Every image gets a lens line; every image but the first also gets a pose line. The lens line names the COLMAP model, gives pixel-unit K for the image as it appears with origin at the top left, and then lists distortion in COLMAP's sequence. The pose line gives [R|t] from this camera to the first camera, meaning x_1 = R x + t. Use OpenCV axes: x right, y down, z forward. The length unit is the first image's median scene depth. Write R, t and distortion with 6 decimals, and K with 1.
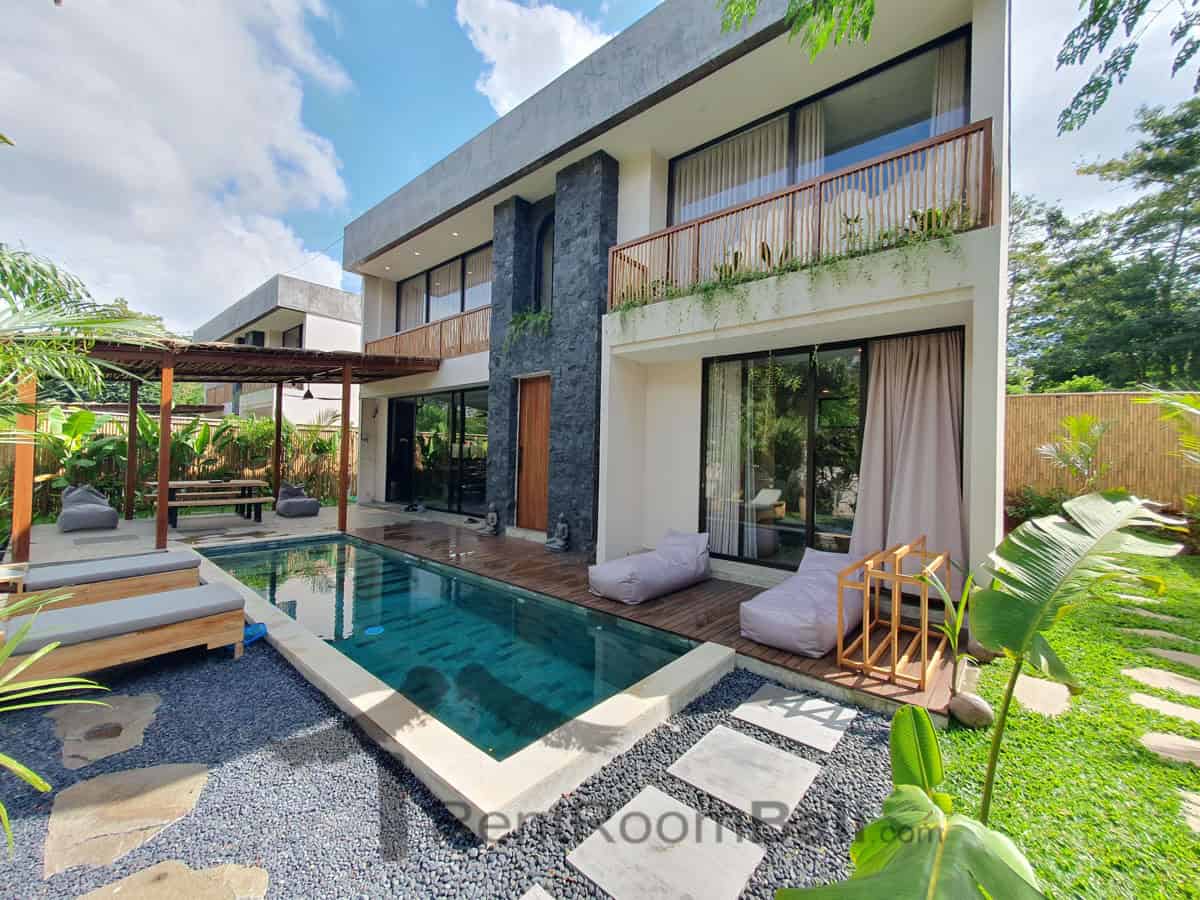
lens RADIAL K [[474.5, 0, 600.0], [0, 474.5, 450.0], [0, 0, 1]] dist [0.004457, -0.000050]
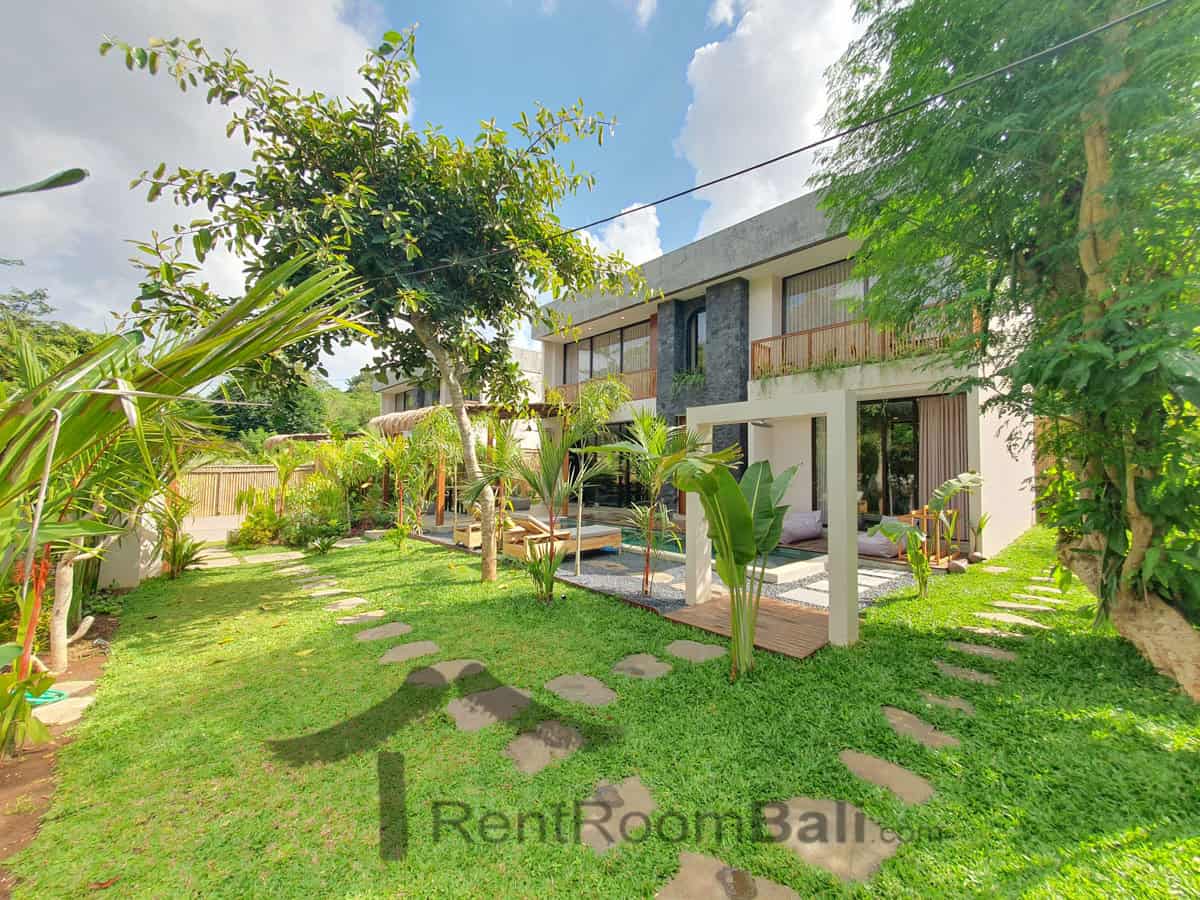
lens RADIAL K [[474.5, 0, 600.0], [0, 474.5, 450.0], [0, 0, 1]] dist [0.004457, -0.000050]
pose [[0.991177, -0.017591, -0.131372, -0.225510], [0.013687, 0.999439, -0.030559, 0.000872], [0.131836, 0.028491, 0.990862, -0.548491]]
